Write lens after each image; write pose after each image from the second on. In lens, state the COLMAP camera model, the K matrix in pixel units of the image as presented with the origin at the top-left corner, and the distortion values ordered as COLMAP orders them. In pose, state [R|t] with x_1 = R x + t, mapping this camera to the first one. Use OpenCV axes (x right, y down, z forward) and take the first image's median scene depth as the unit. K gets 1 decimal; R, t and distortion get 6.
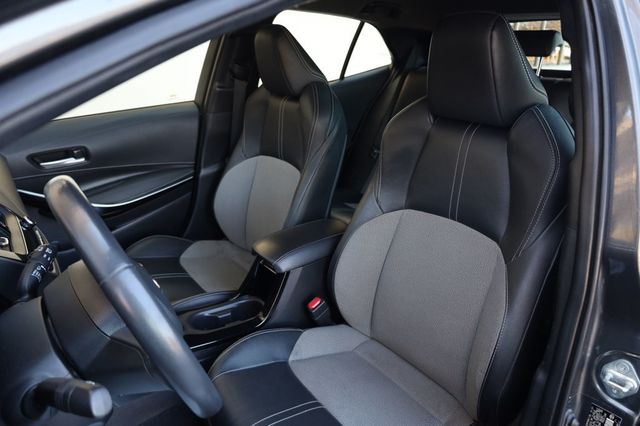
lens RADIAL K [[451.8, 0, 320.0], [0, 451.8, 213.0], [0, 0, 1]] dist [0.003051, -0.000091]
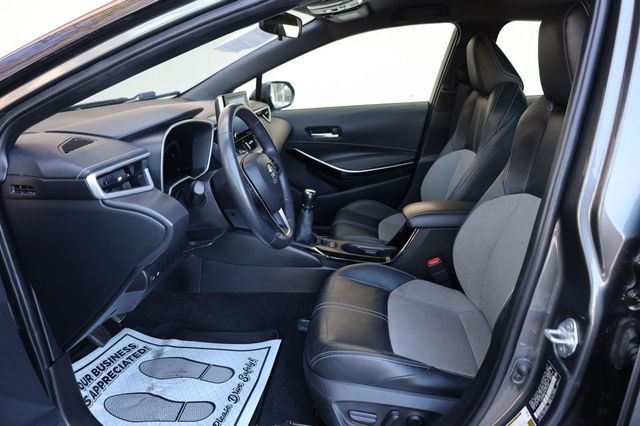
lens RADIAL K [[451.8, 0, 320.0], [0, 451.8, 213.0], [0, 0, 1]] dist [0.003051, -0.000091]
pose [[0.732678, 0.198378, -0.651022, 0.410677], [-0.239779, 0.970483, 0.025870, 0.094878], [0.636938, 0.137147, 0.758618, -0.081518]]
